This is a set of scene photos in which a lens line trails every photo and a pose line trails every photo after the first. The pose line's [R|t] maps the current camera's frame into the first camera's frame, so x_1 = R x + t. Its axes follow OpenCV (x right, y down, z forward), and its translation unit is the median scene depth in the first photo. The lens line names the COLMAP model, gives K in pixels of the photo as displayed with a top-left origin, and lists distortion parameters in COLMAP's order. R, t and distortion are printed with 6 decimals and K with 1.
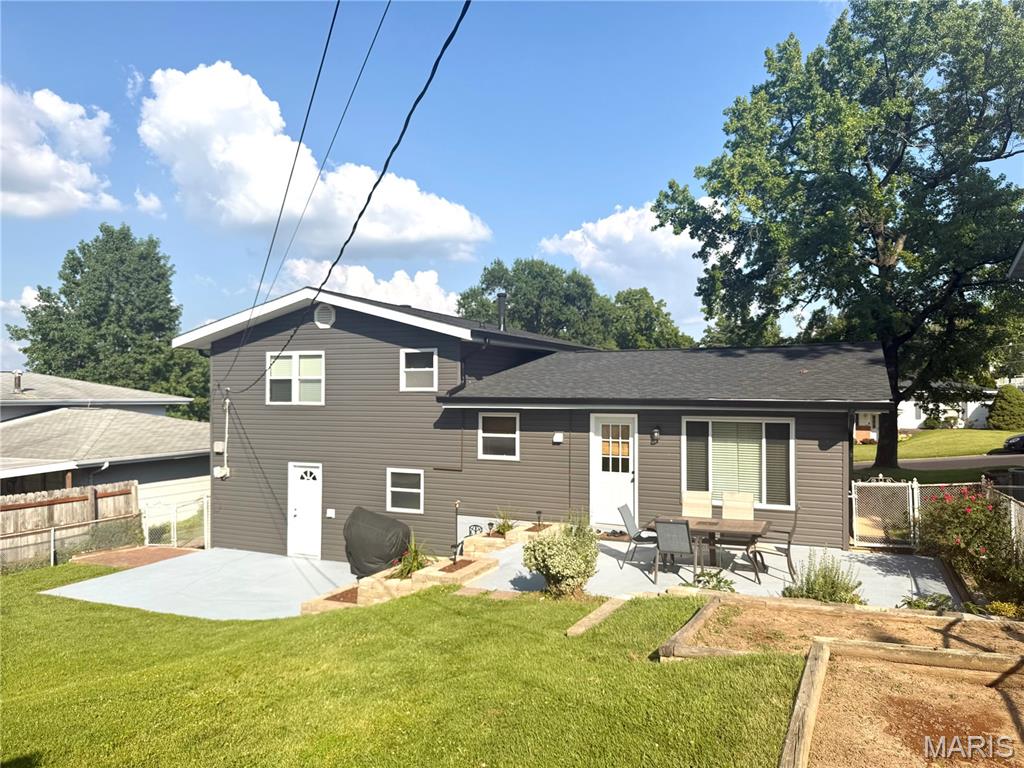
lens RADIAL K [[726.1, 0, 511.1], [0, 726.1, 390.5], [0, 0, 1]] dist [0.122552, -0.183299]
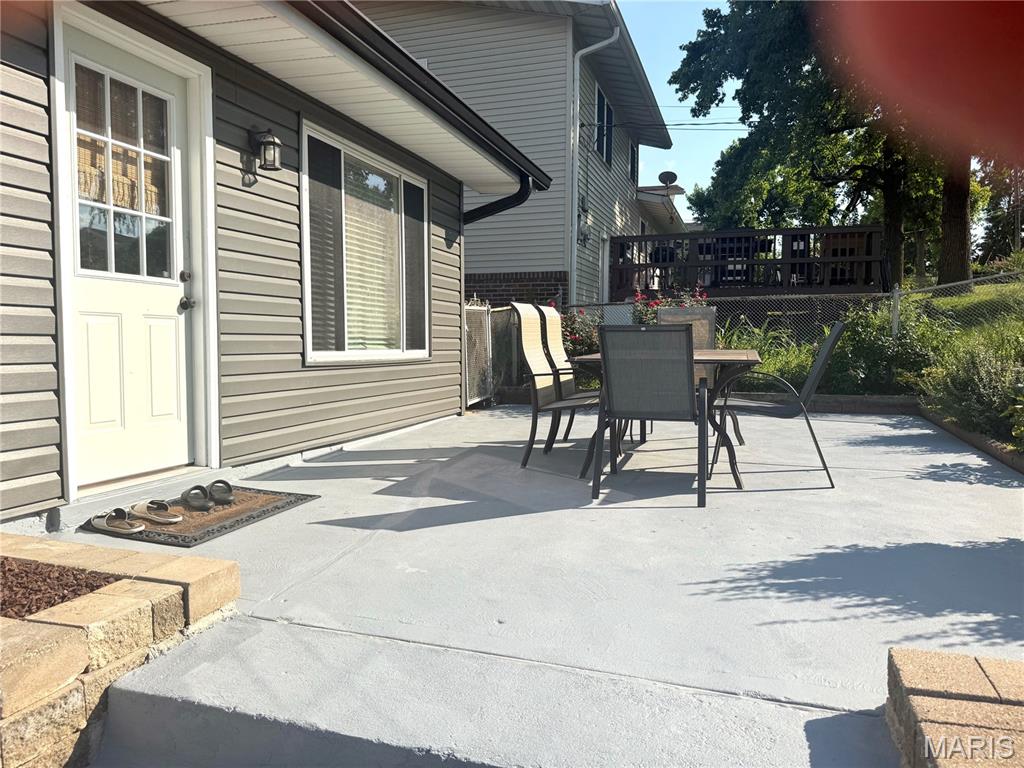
lens RADIAL K [[726.1, 0, 511.1], [0, 726.1, 390.5], [0, 0, 1]] dist [0.122552, -0.183299]
pose [[-0.111347, -0.064290, 0.991700, -0.137852], [-0.003923, 0.997926, 0.064253, 0.142183], [-0.993774, 0.003264, -0.111368, 0.938743]]
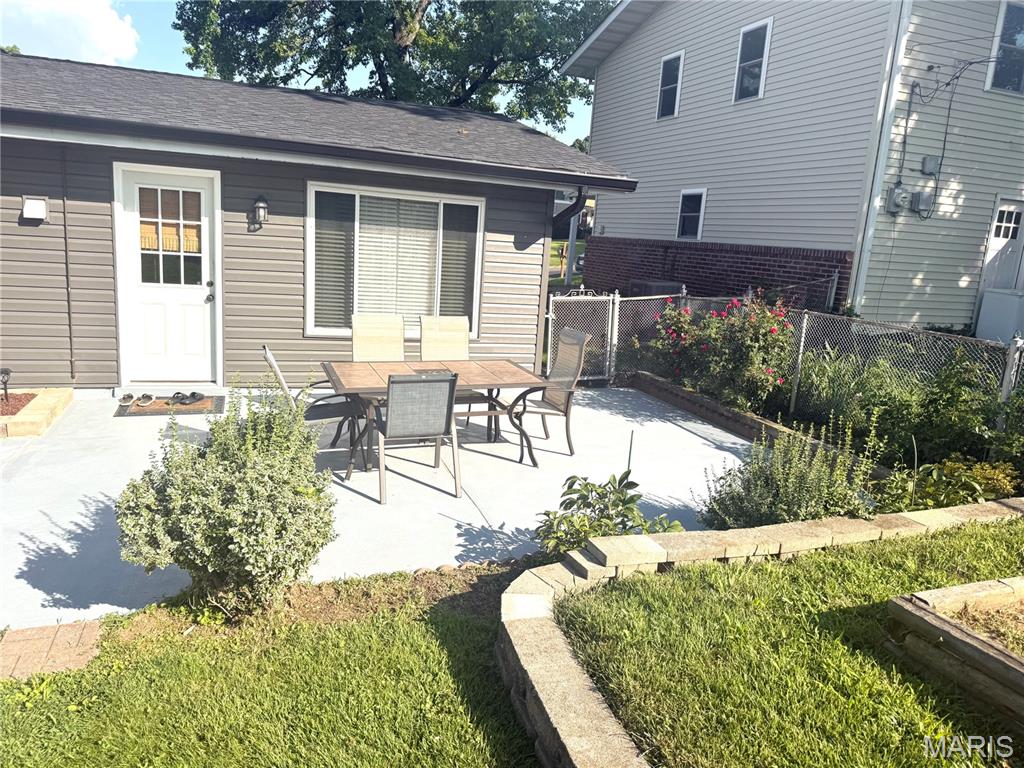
lens RADIAL K [[716.5, 0, 512.6], [0, 716.5, 399.1], [0, 0, 1]] dist [0.050009, -0.076263]
pose [[0.708485, -0.108146, 0.697390, -0.055800], [-0.072942, 0.971675, 0.224782, 0.061291], [-0.701946, -0.210124, 0.680529, 0.482900]]
